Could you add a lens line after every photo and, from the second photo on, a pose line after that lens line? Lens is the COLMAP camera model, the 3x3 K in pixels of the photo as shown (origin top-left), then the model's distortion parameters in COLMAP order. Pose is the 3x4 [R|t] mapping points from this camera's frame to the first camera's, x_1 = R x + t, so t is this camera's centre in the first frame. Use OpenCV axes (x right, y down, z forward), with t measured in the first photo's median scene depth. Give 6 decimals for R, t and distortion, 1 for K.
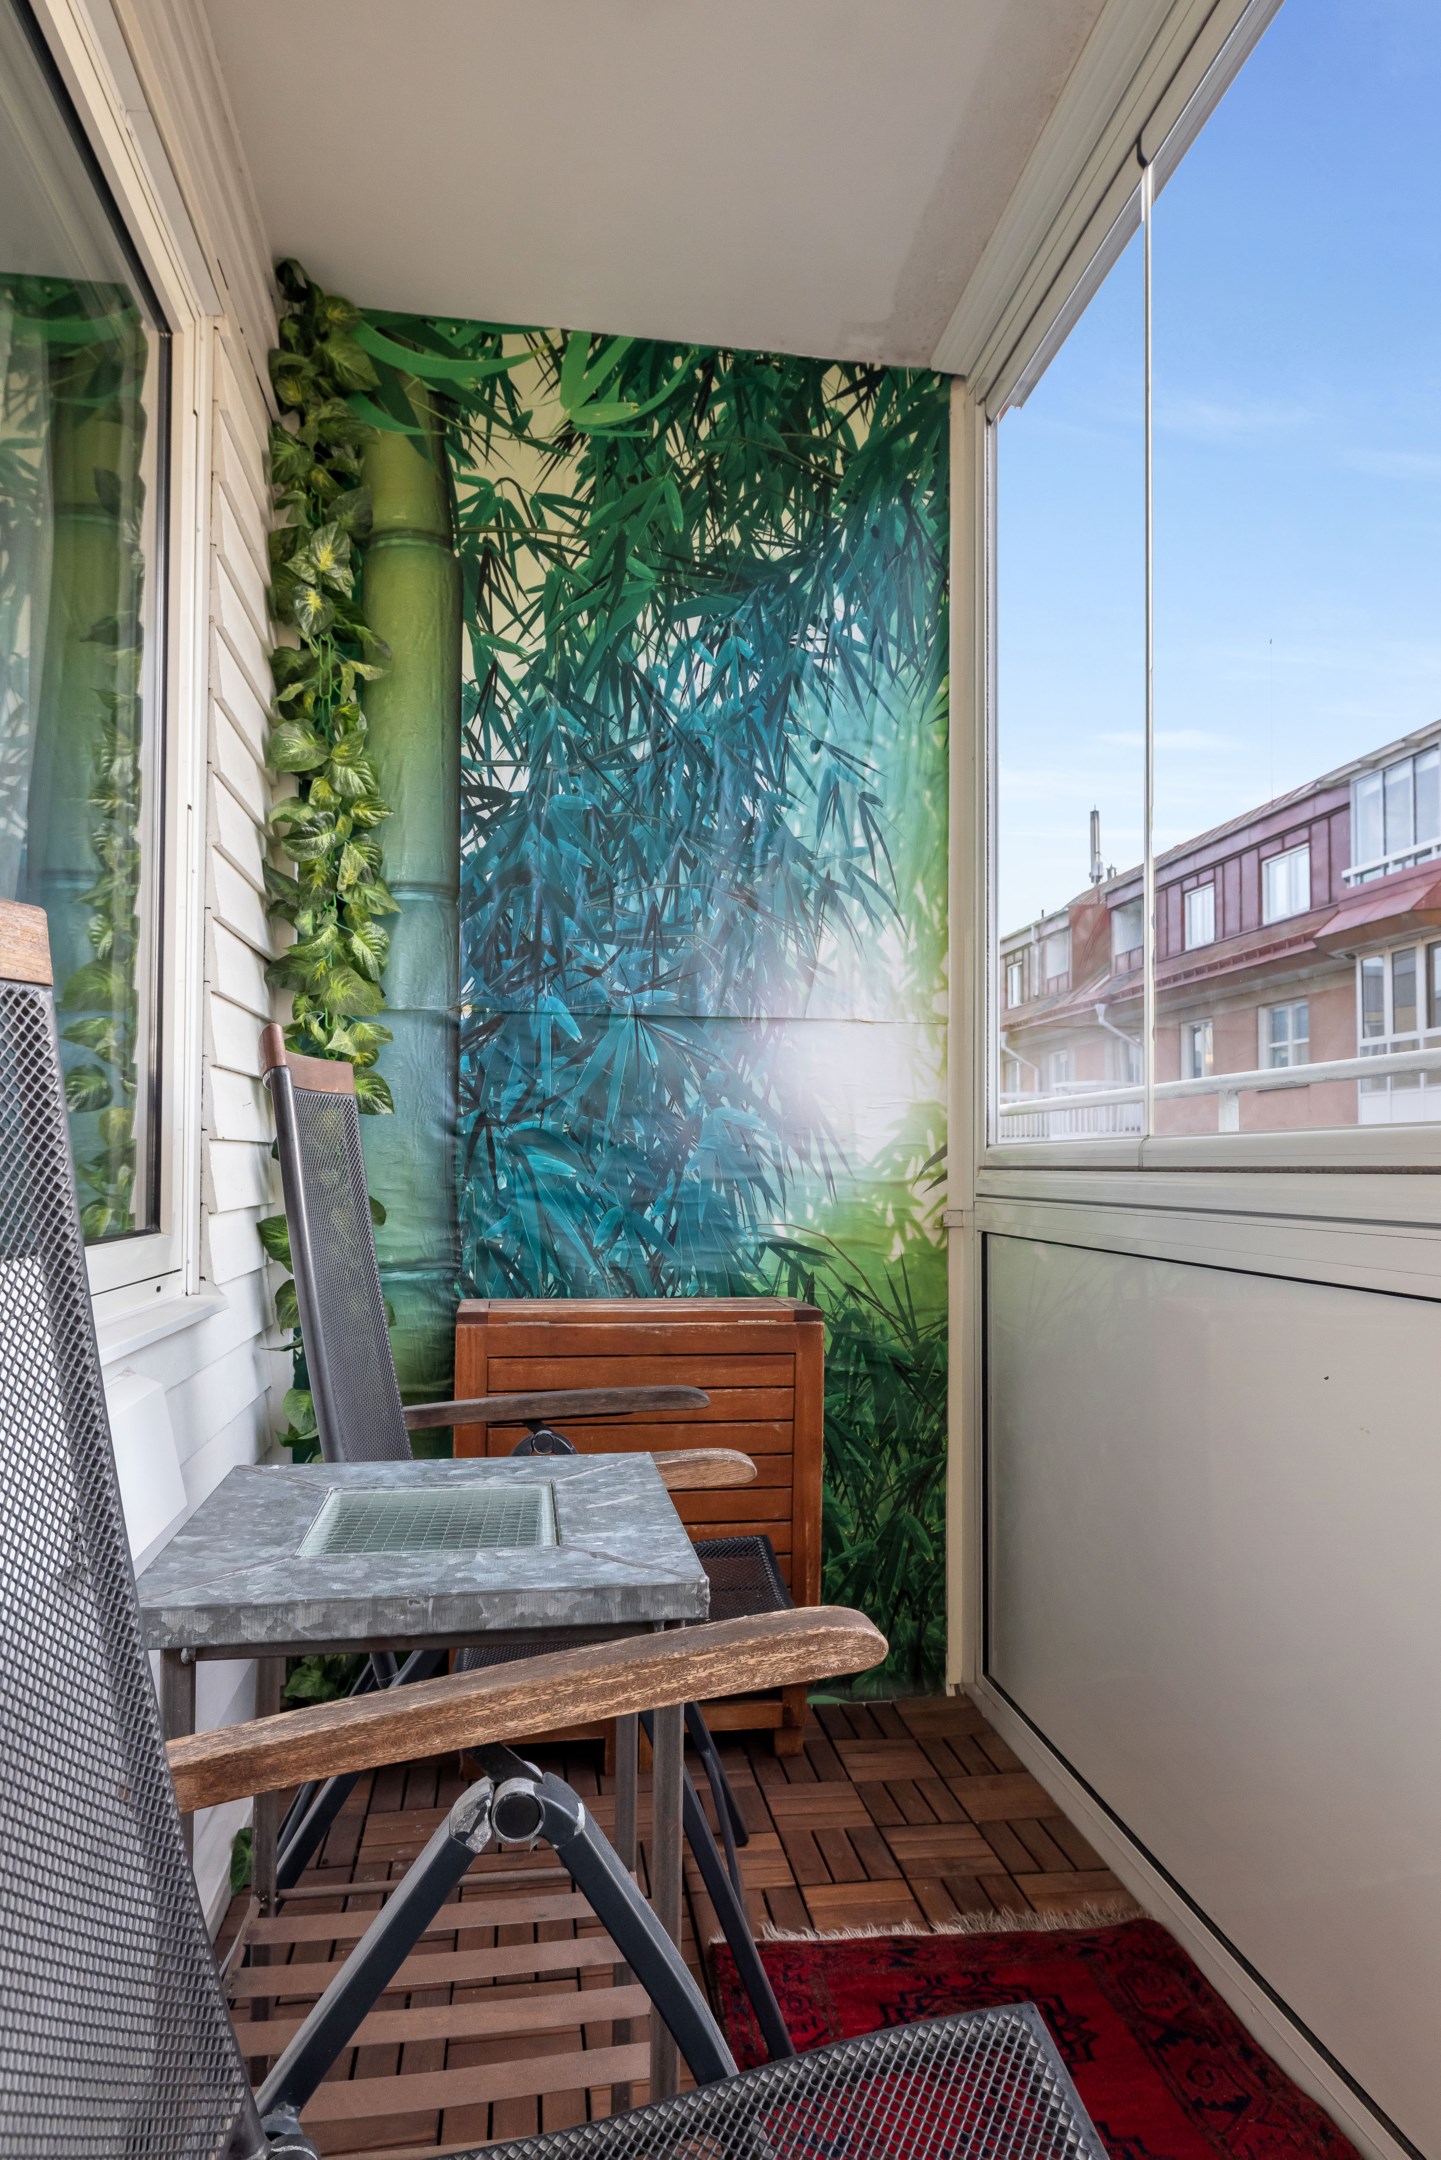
lens RADIAL K [[1301.5, 0, 741.8], [0, 1301.5, 1129.9], [0, 0, 1]] dist [-0.004054, 0.002486]
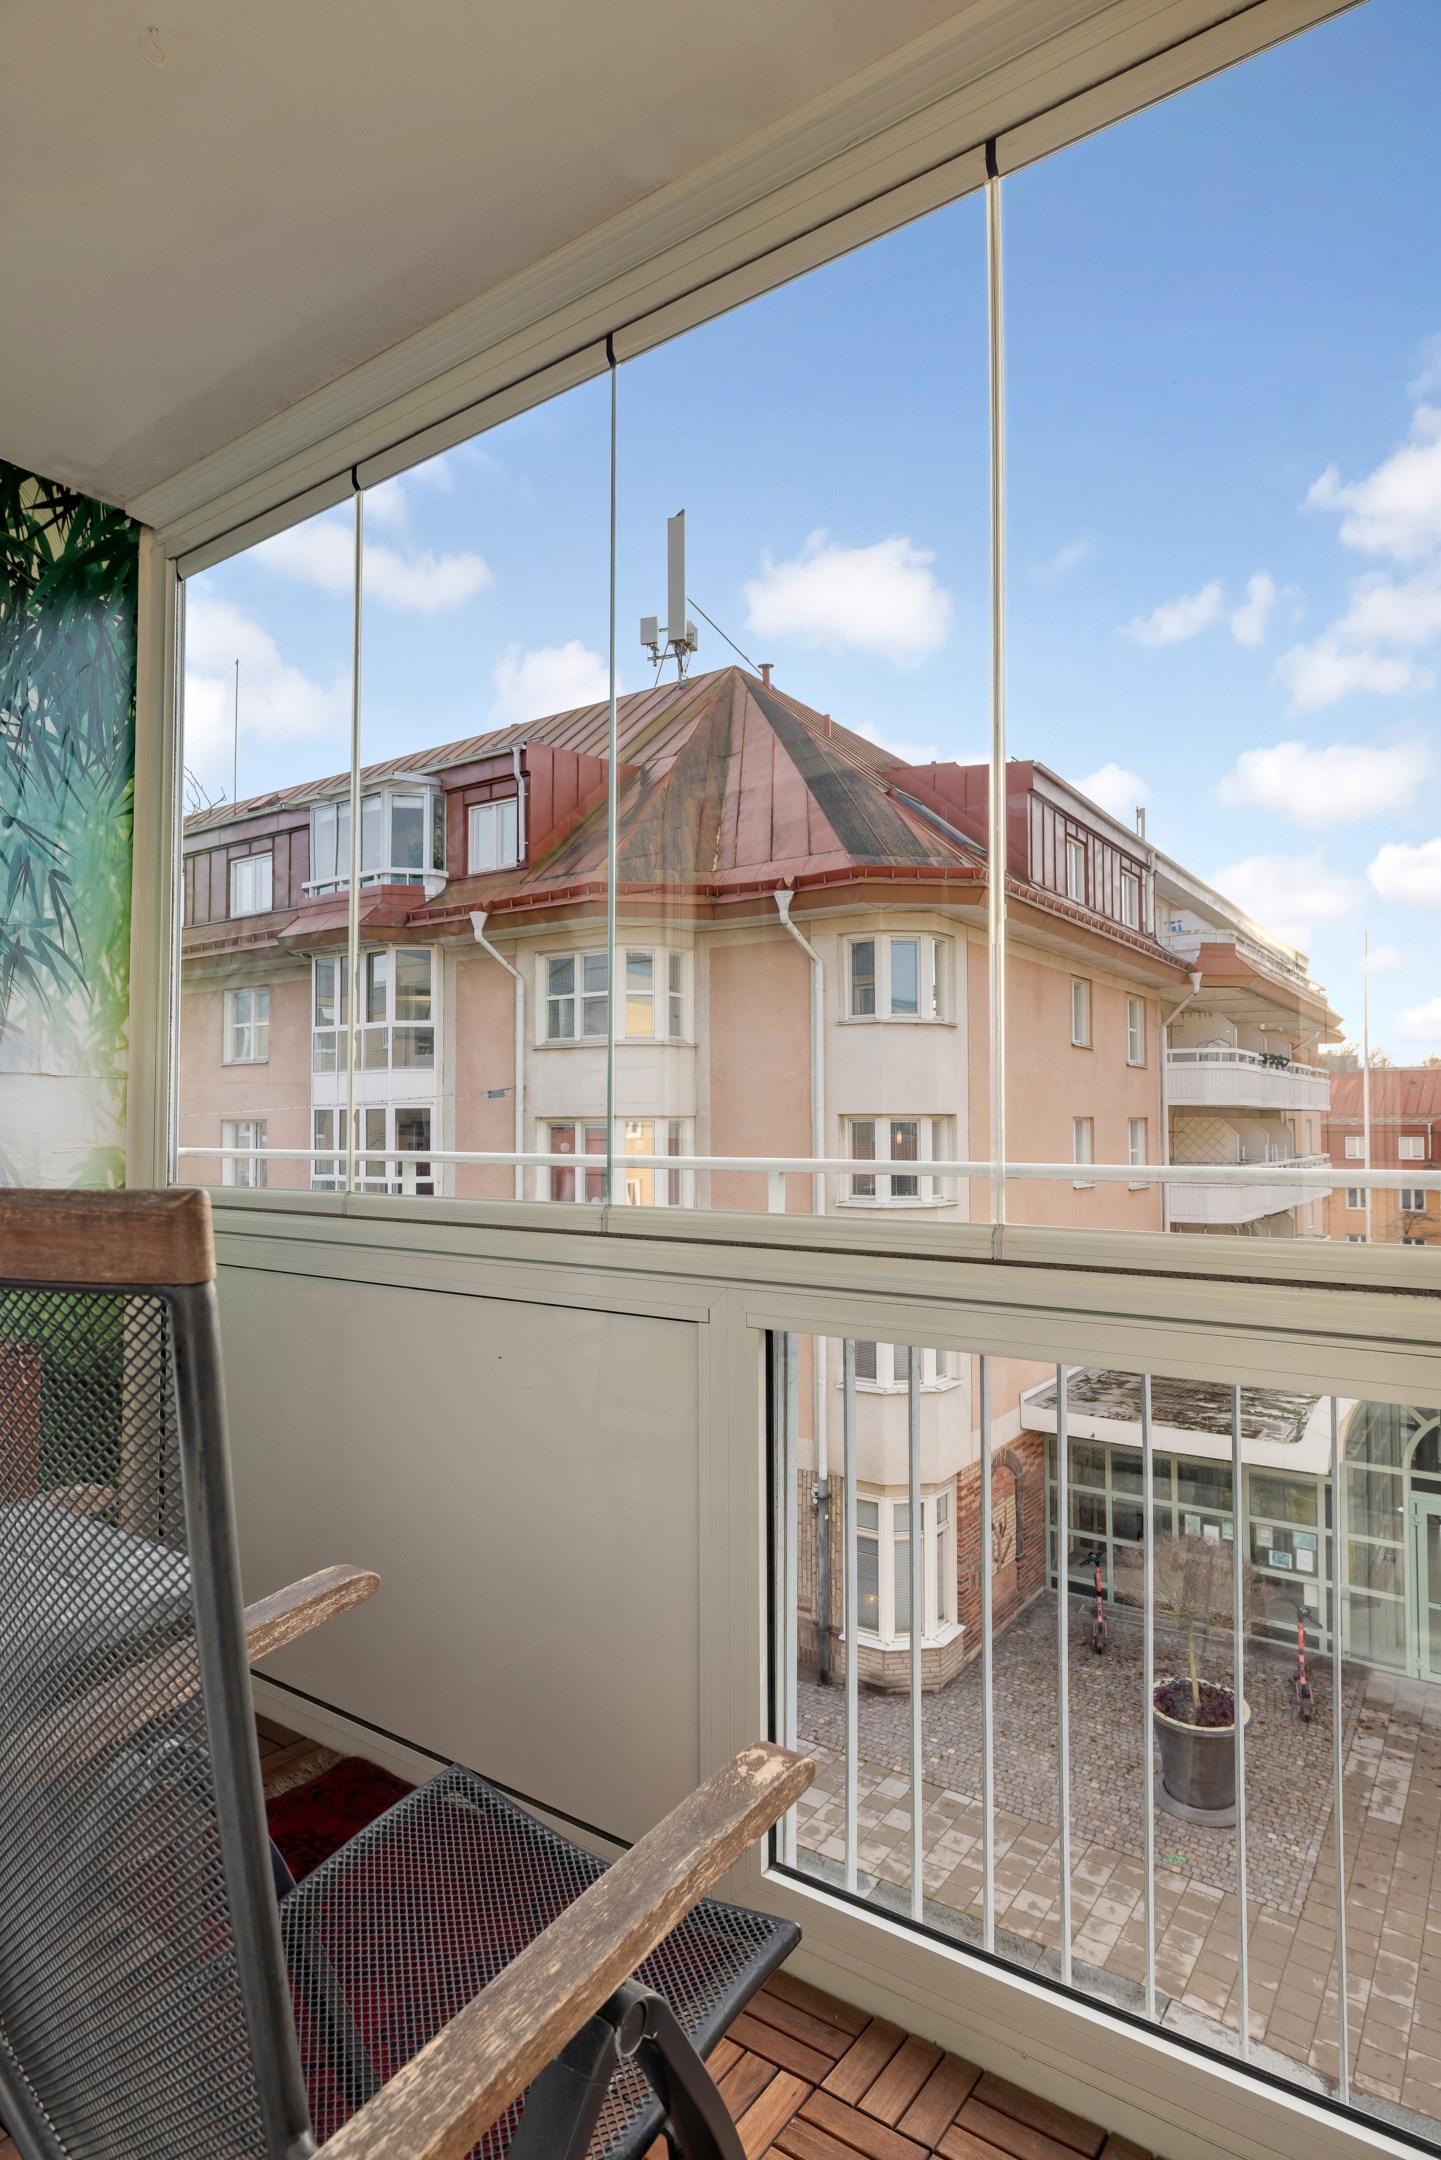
lens RADIAL K [[1168.2, 0, 713.8], [0, 1168.2, 1090.8], [0, 0, 1]] dist [0.000306, -0.002790]
pose [[0.707305, 0.019069, 0.706651, -0.209673], [-0.015924, 0.999812, -0.011041, -0.067791], [-0.706729, -0.003443, 0.707476, -0.108363]]
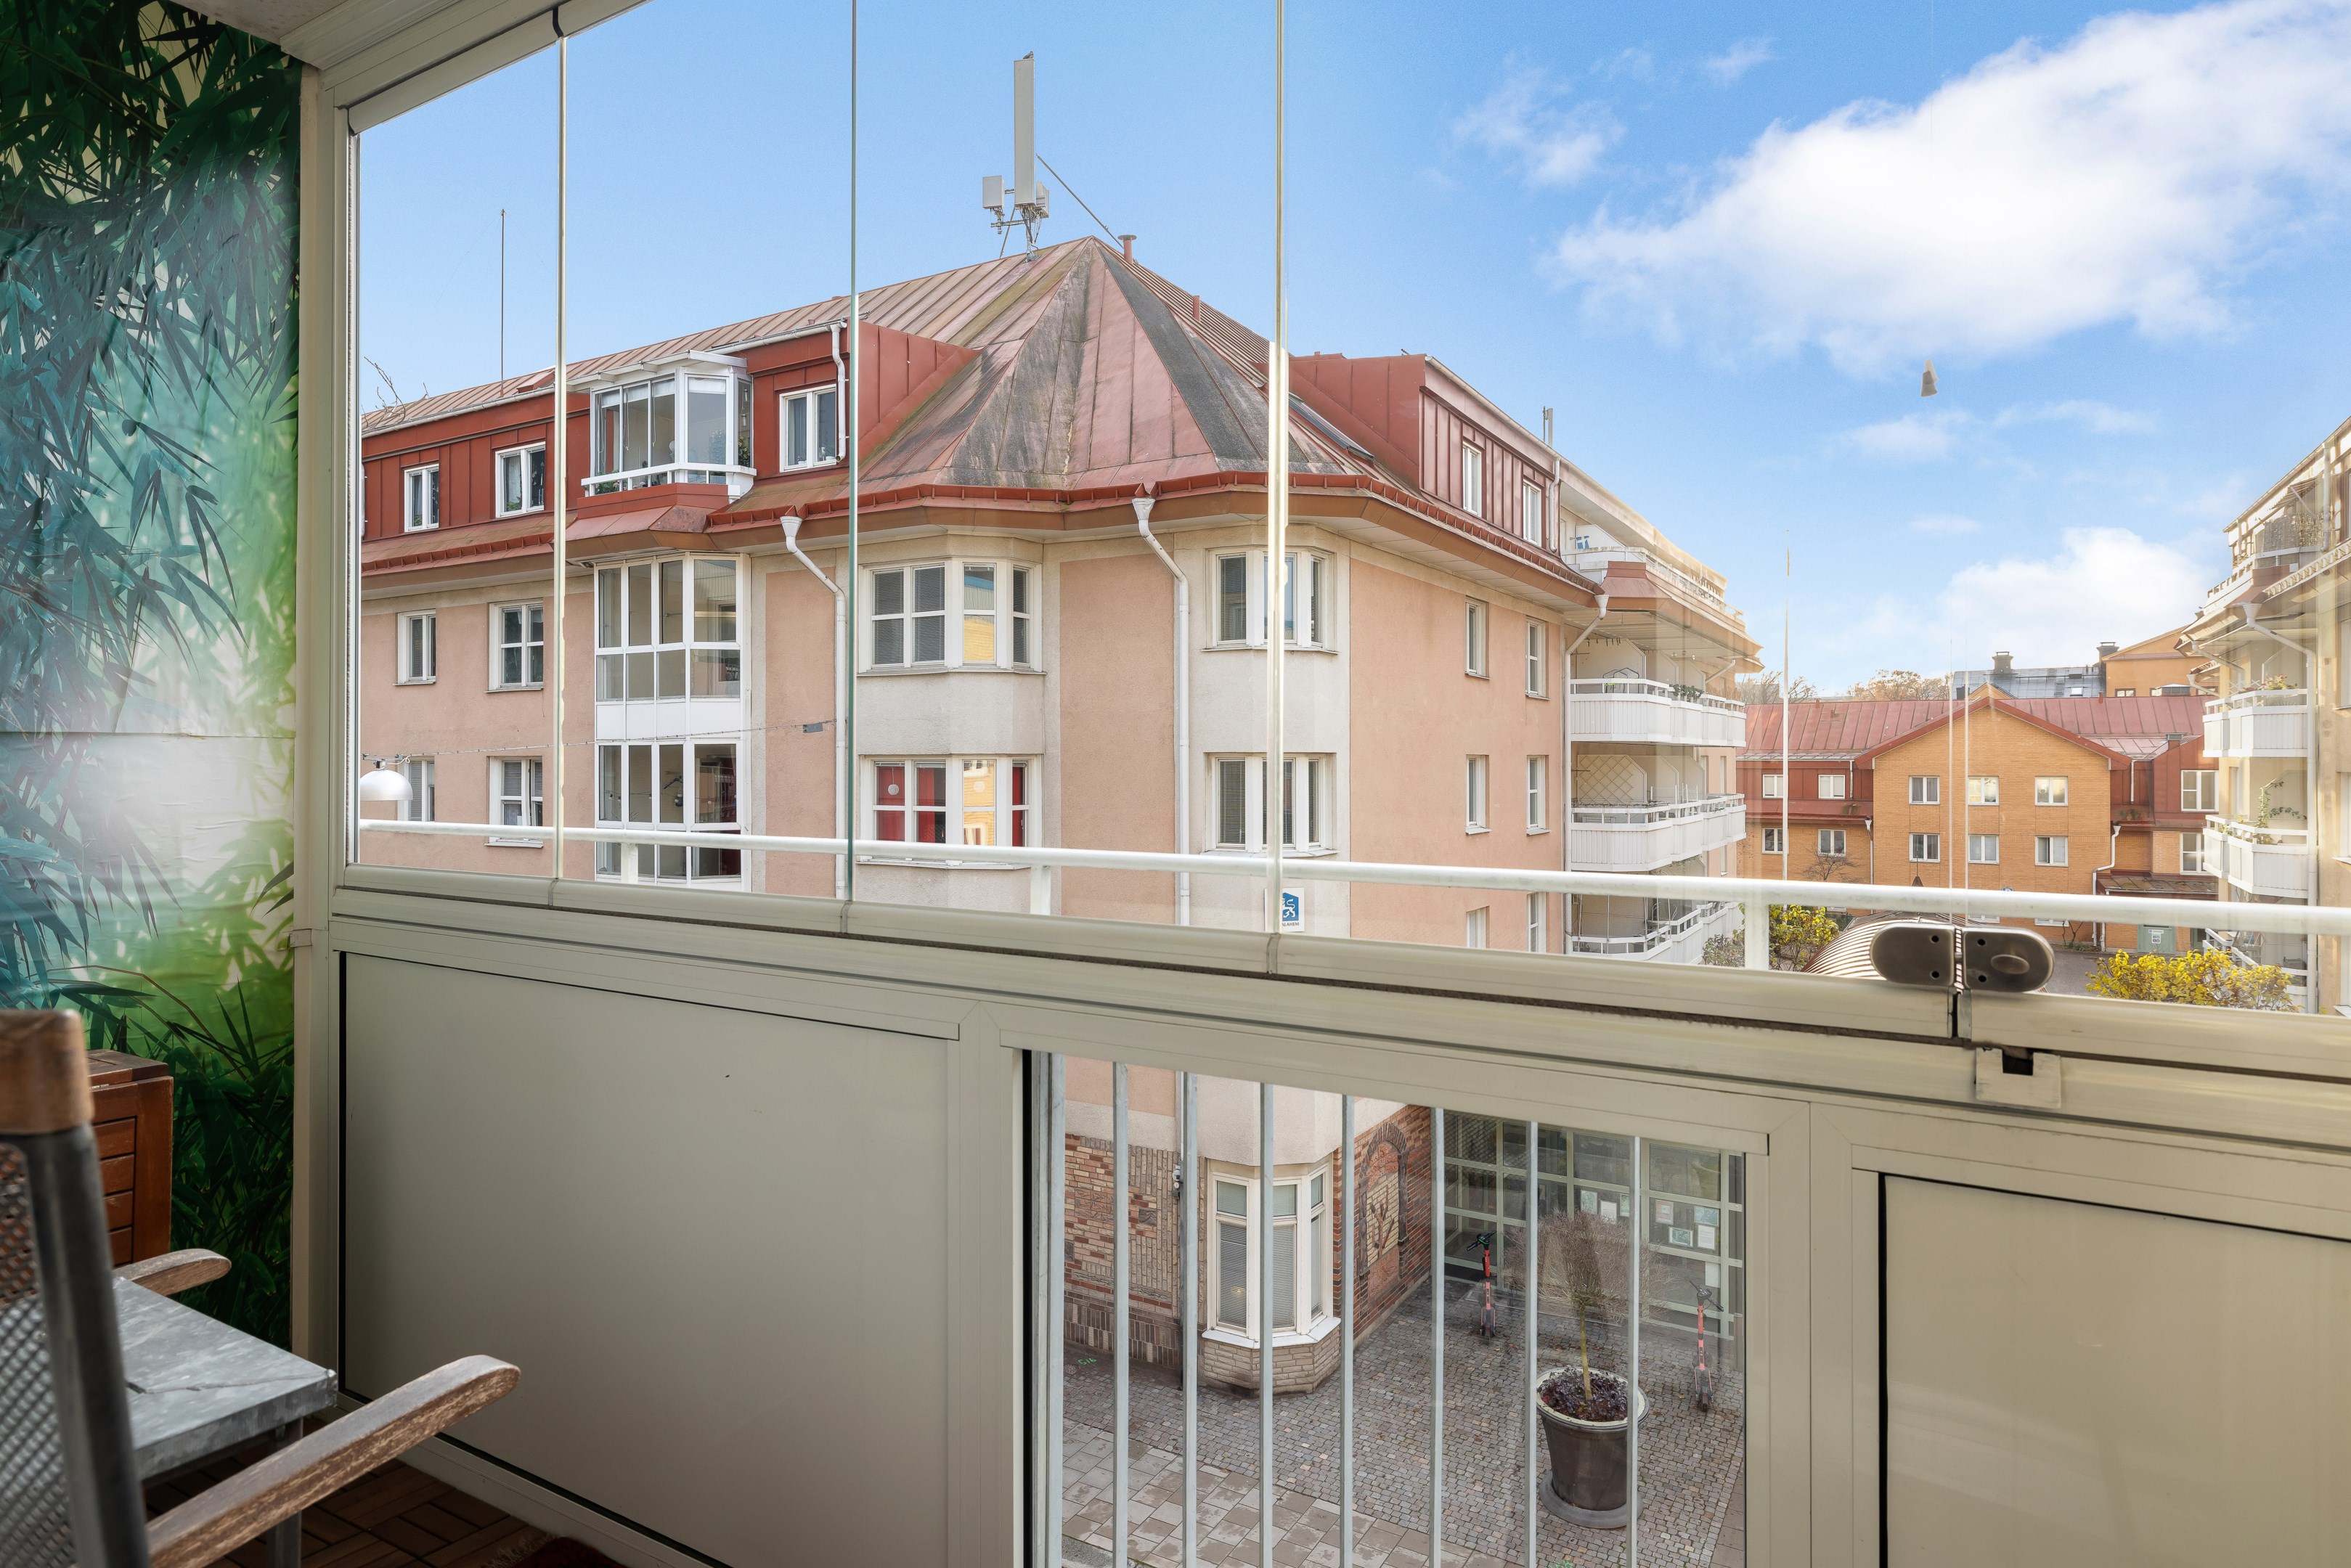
lens RADIAL K [[1322.3, 0, 1167.3], [0, 1322.3, 760.6], [0, 0, 1]] dist [0.001583, -0.000639]
pose [[0.653740, -0.000113, 0.756719, -0.163553], [-0.018818, 0.999688, 0.016407, -0.093749], [-0.756485, -0.024966, 0.653534, -0.136147]]
